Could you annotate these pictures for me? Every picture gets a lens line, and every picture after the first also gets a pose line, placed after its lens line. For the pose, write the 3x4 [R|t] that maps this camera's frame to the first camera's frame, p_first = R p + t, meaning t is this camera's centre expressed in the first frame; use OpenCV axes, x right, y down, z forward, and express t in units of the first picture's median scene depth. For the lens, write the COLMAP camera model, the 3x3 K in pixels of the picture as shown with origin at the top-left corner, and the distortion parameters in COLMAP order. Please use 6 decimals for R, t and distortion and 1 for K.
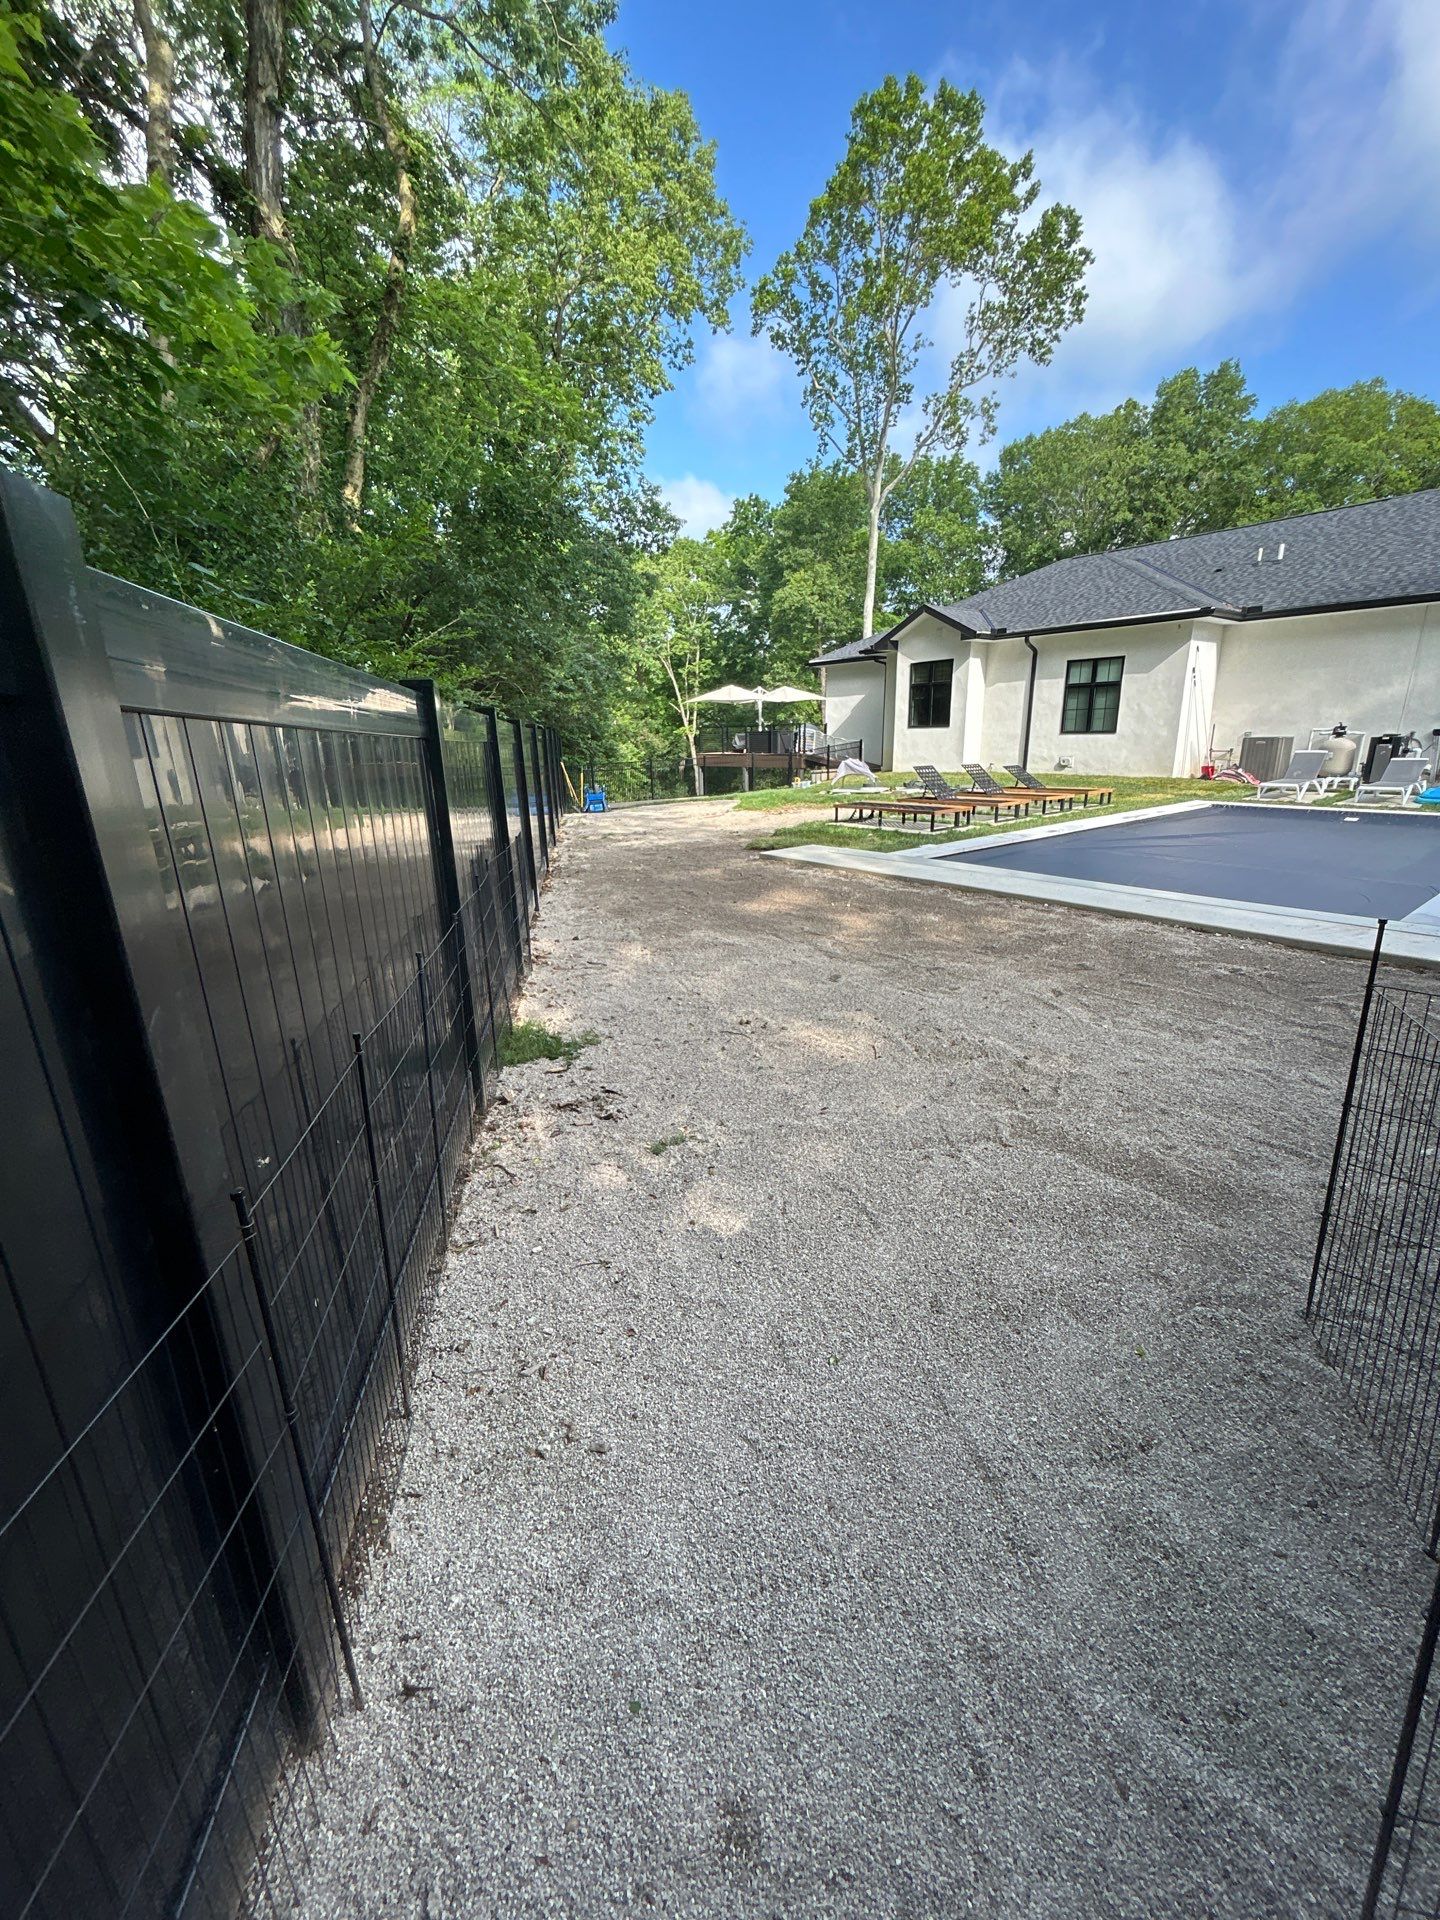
lens RADIAL K [[776.9, 0, 720.8], [0, 776.9, 969.6], [0, 0, 1]] dist [0.011917, -0.000243]
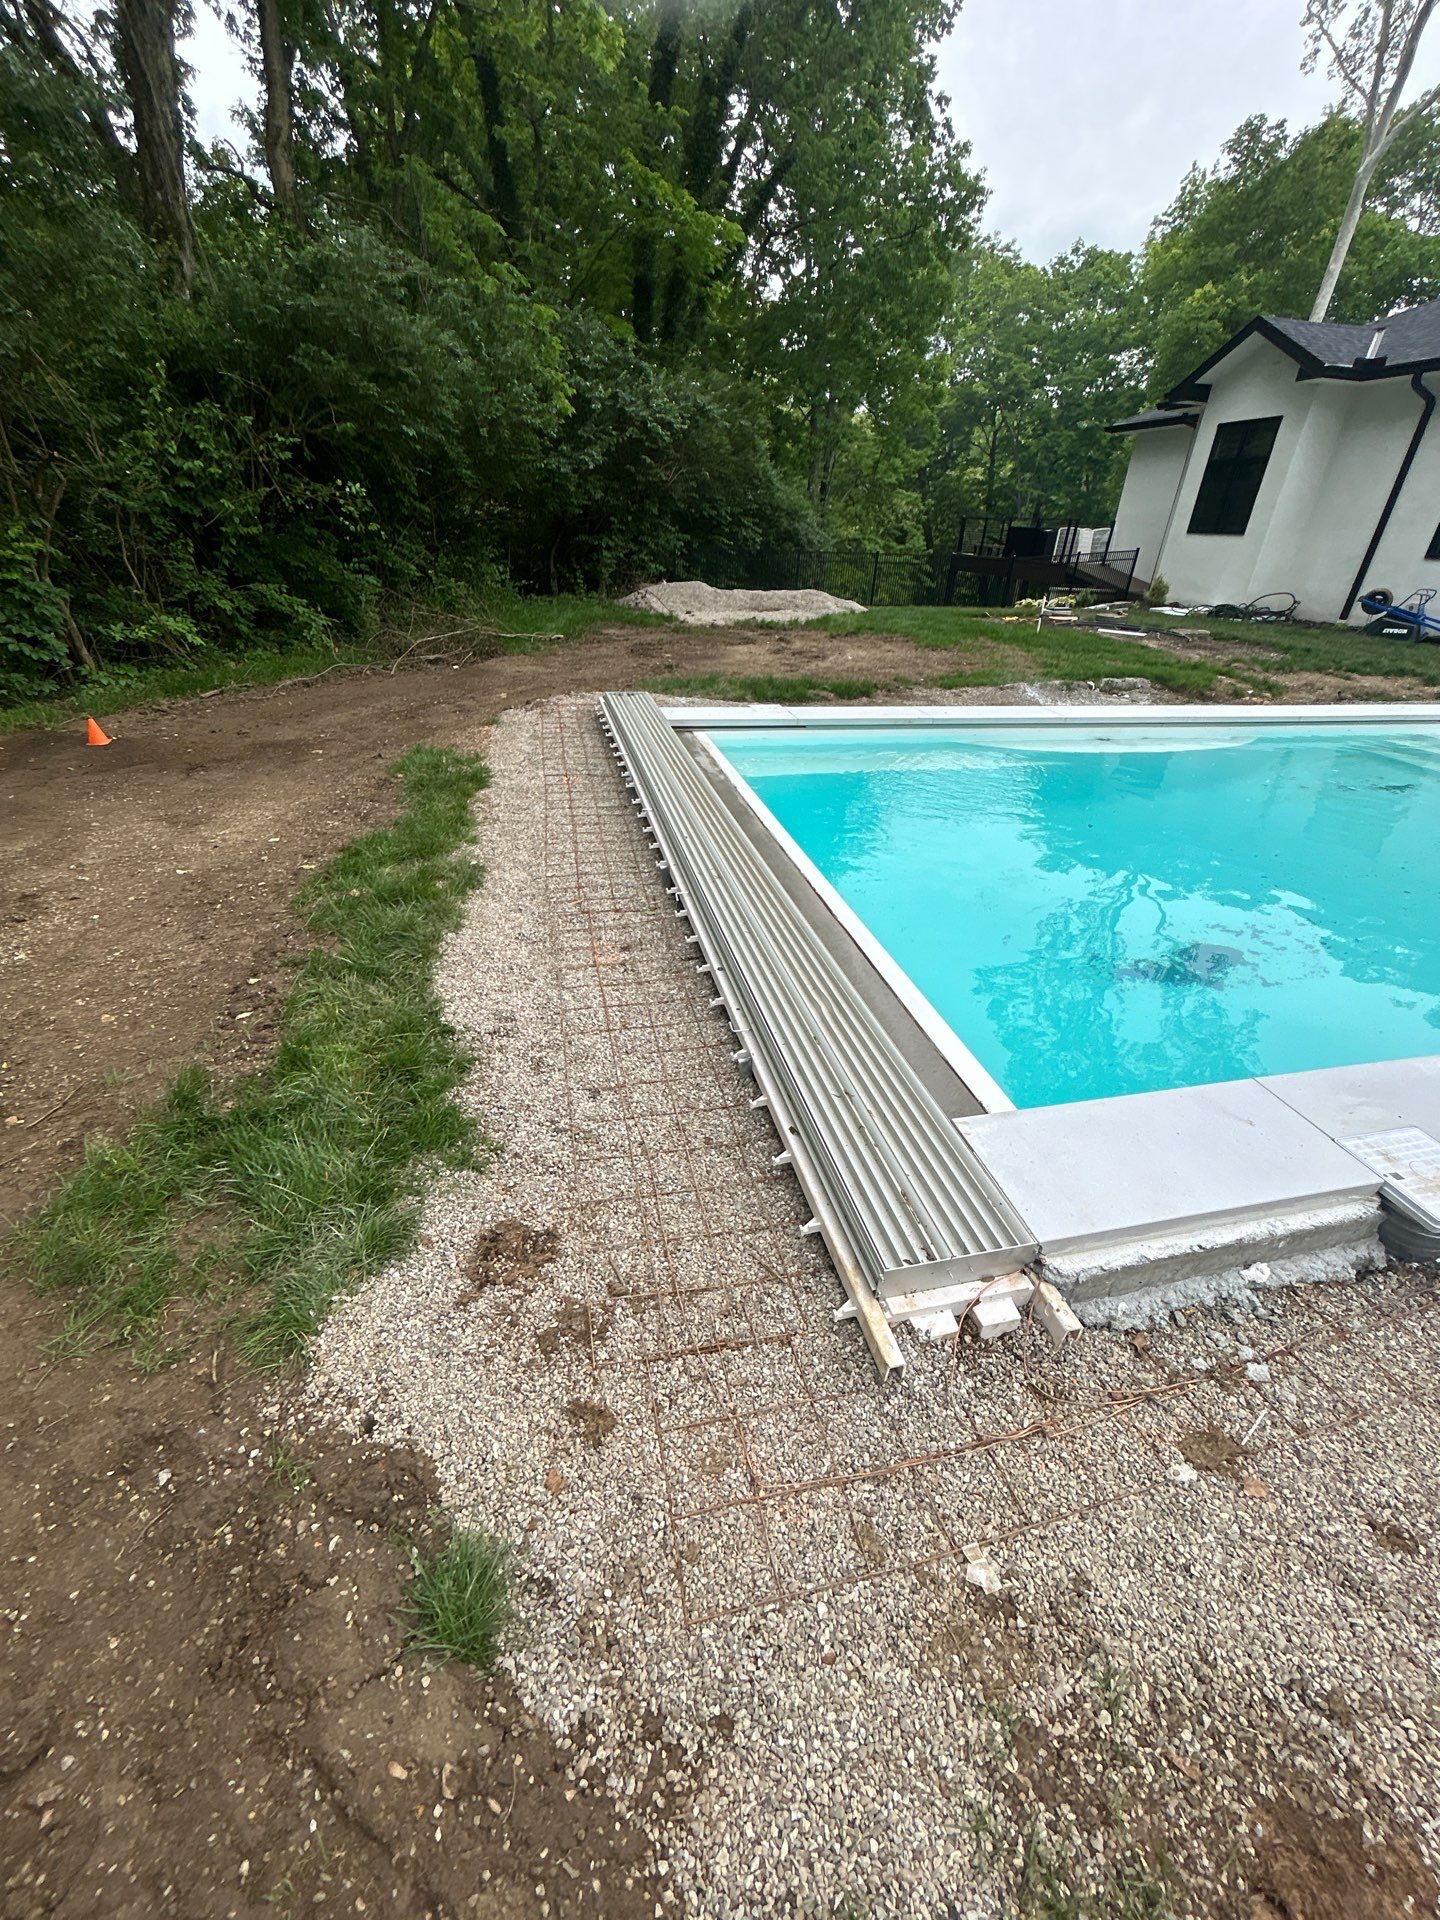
lens RADIAL K [[786.8, 0, 713.6], [0, 786.8, 959.5], [0, 0, 1]] dist [0.002460, 0.000228]
pose [[0.889423, 0.273728, -0.366058, 0.258684], [-0.192357, 0.950639, 0.243485, -0.054379], [0.414638, -0.146147, 0.898174, 0.189801]]
